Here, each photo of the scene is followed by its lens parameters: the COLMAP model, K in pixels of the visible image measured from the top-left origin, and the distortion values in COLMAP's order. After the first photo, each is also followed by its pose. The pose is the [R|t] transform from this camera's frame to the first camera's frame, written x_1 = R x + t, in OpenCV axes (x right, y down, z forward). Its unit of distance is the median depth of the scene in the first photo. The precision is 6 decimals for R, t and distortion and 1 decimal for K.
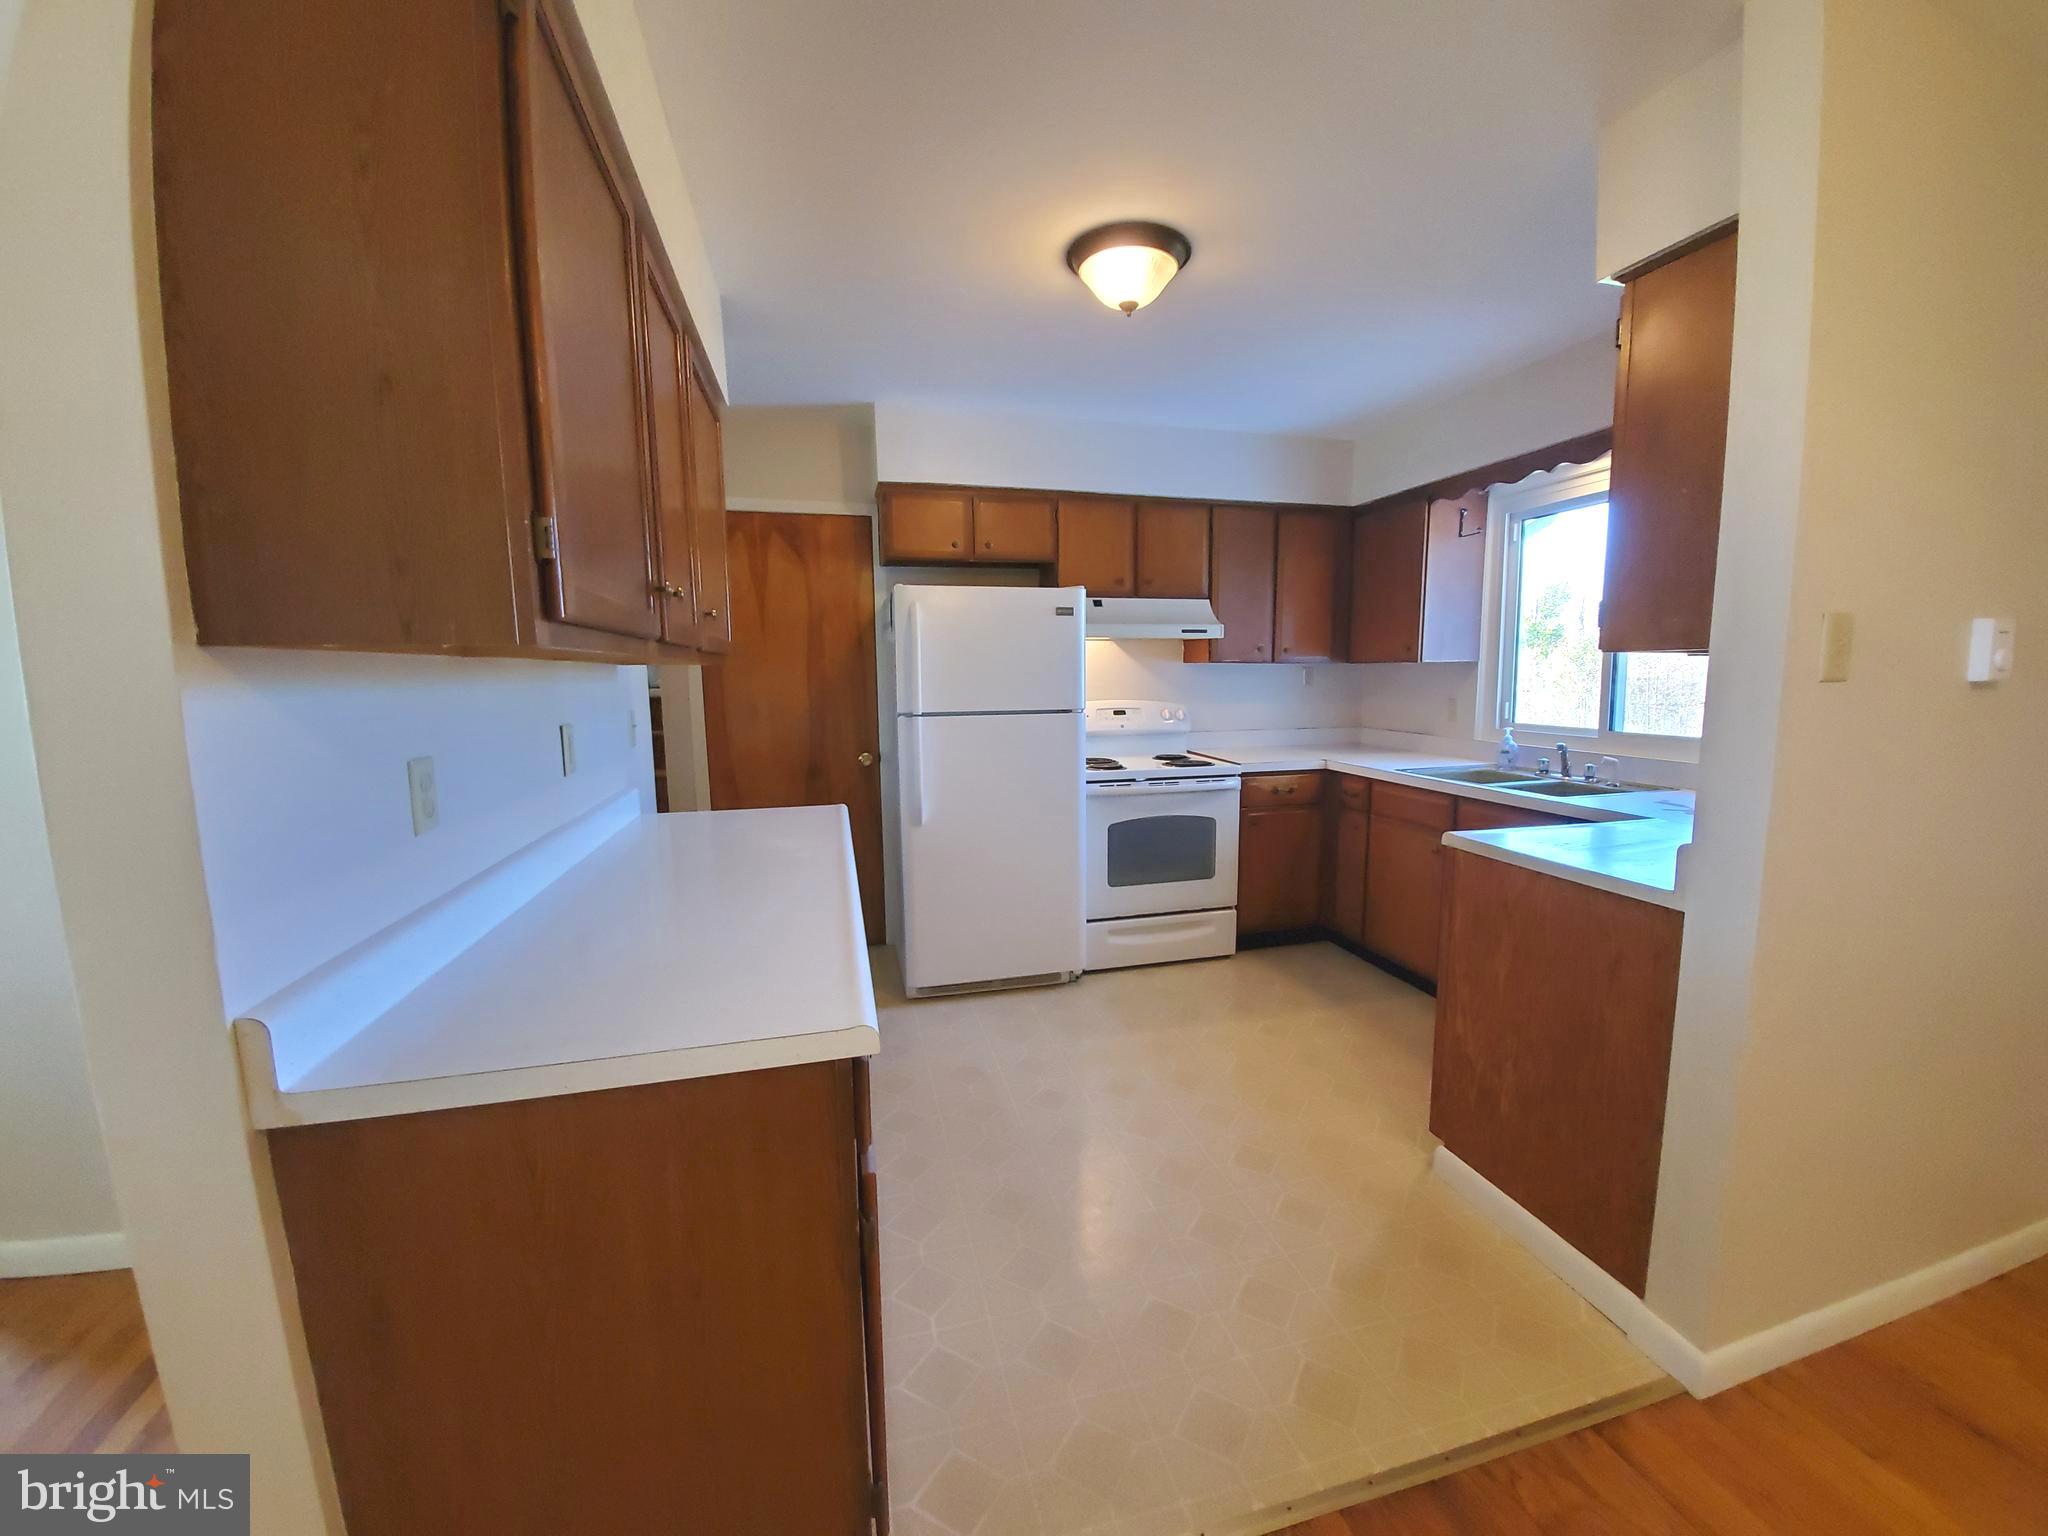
lens RADIAL K [[815.9, 0, 1028.2], [0, 815.9, 768.3], [0, 0, 1]] dist [-0.027595, -0.000088]
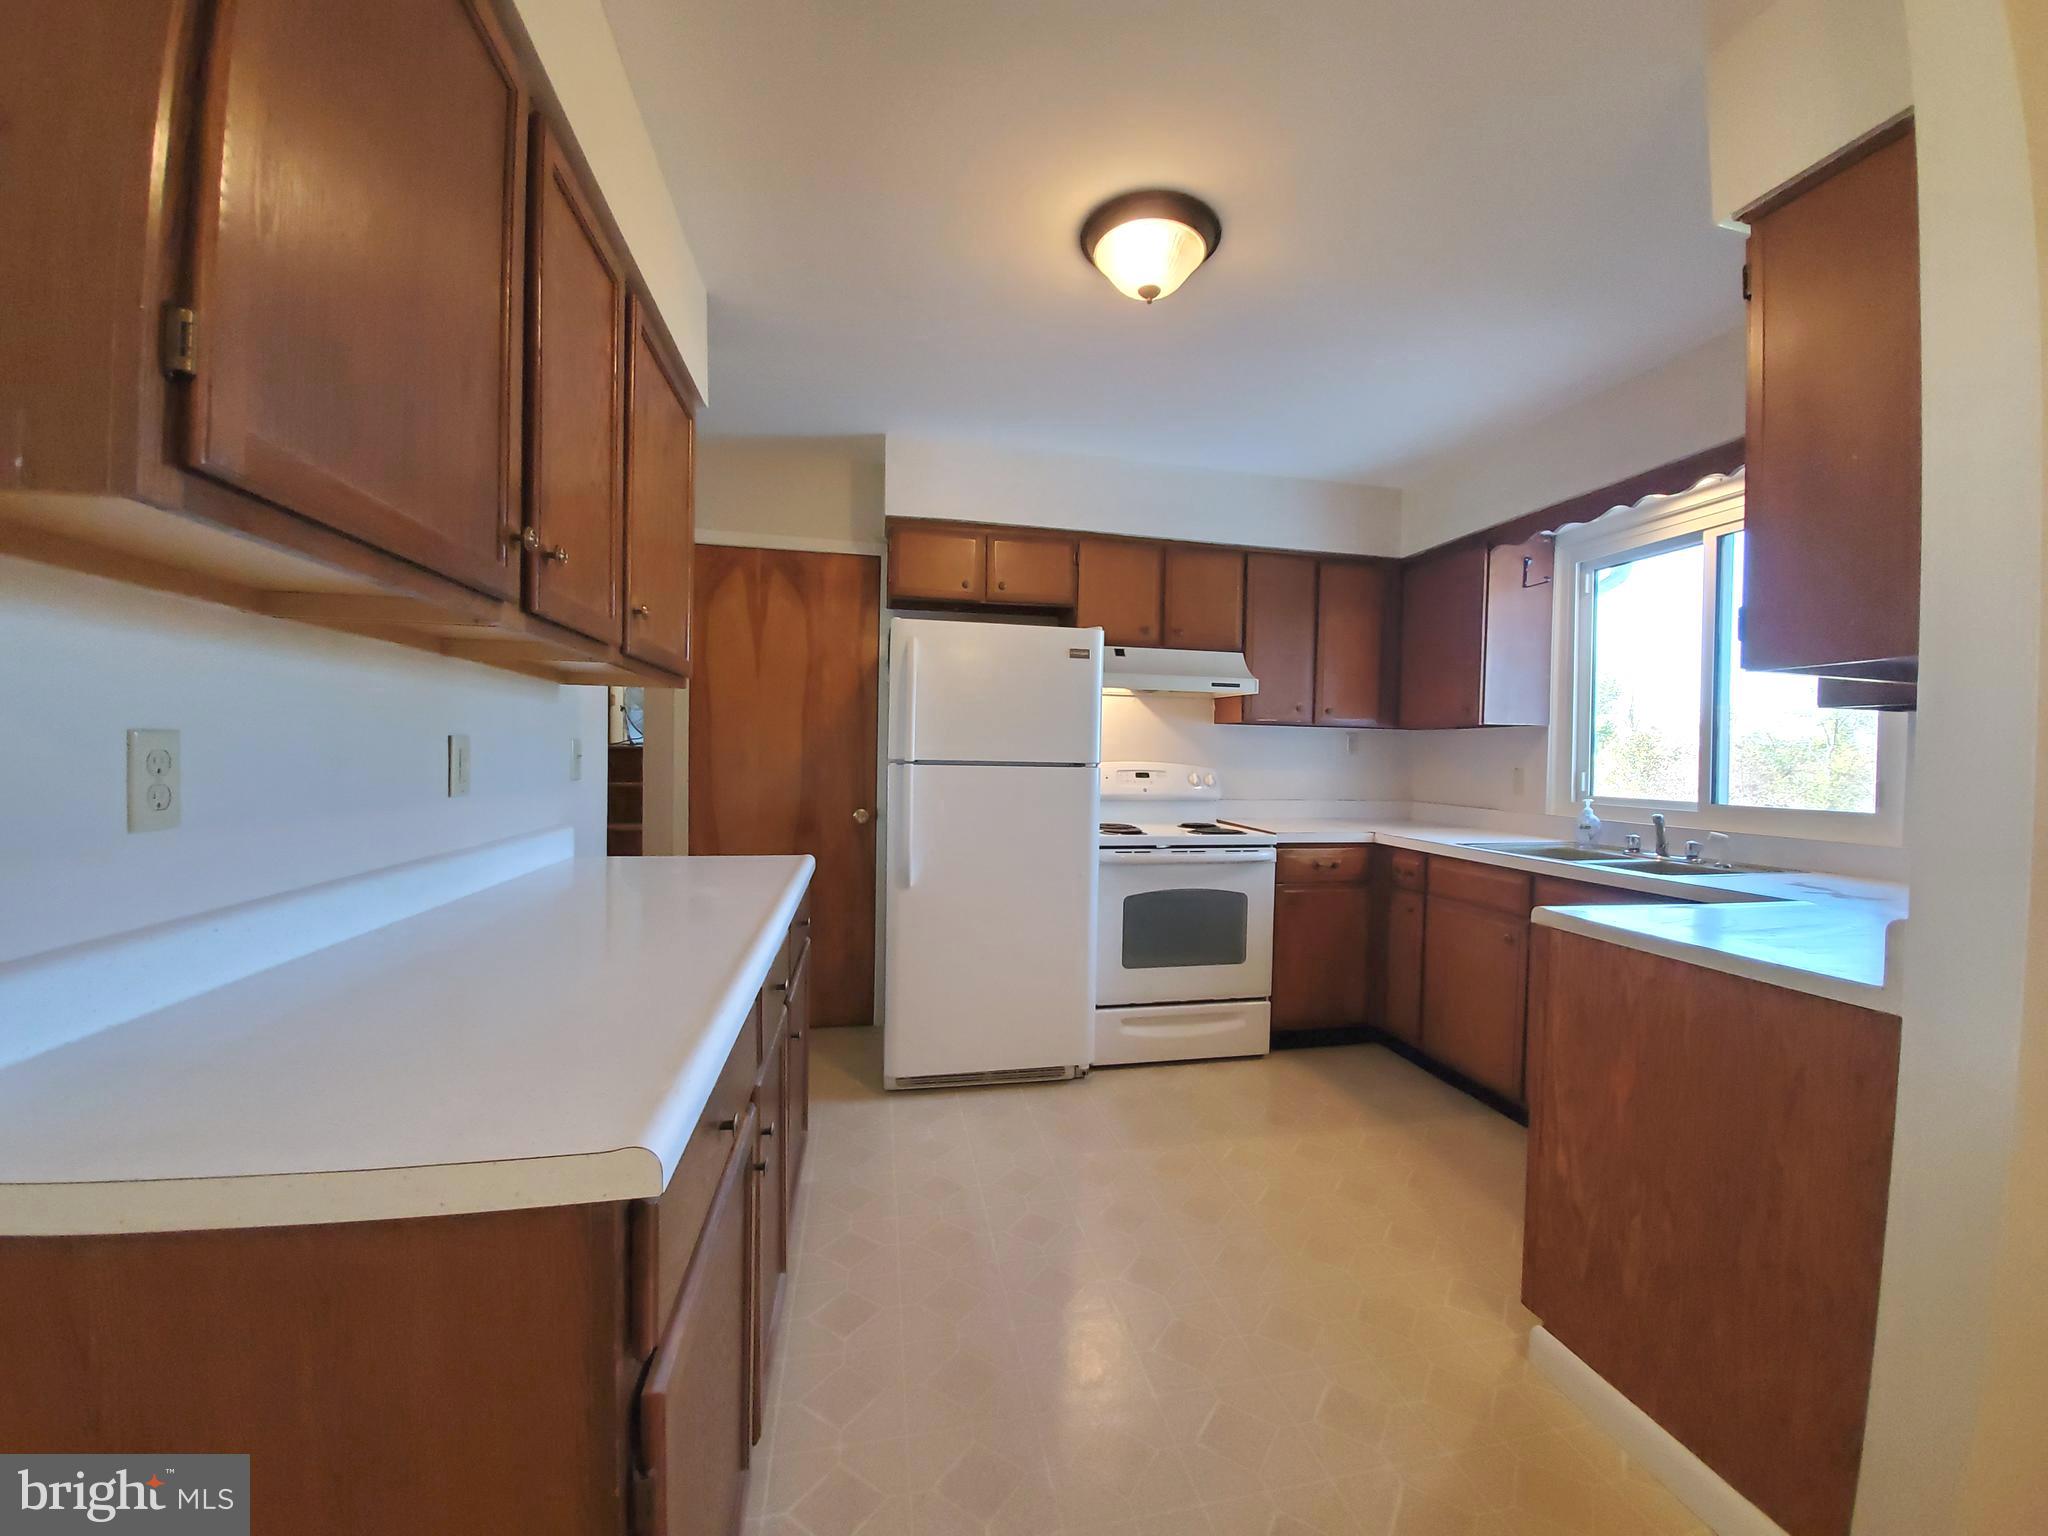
lens RADIAL K [[814.9, 0, 1033.8], [0, 814.9, 767.9], [0, 0, 1]] dist [-0.021068, -0.000082]
pose [[0.998740, 0.030947, -0.039501, 0.030808], [-0.034852, 0.994139, -0.102337, 0.024381], [0.036102, 0.103585, 0.993965, 0.106953]]
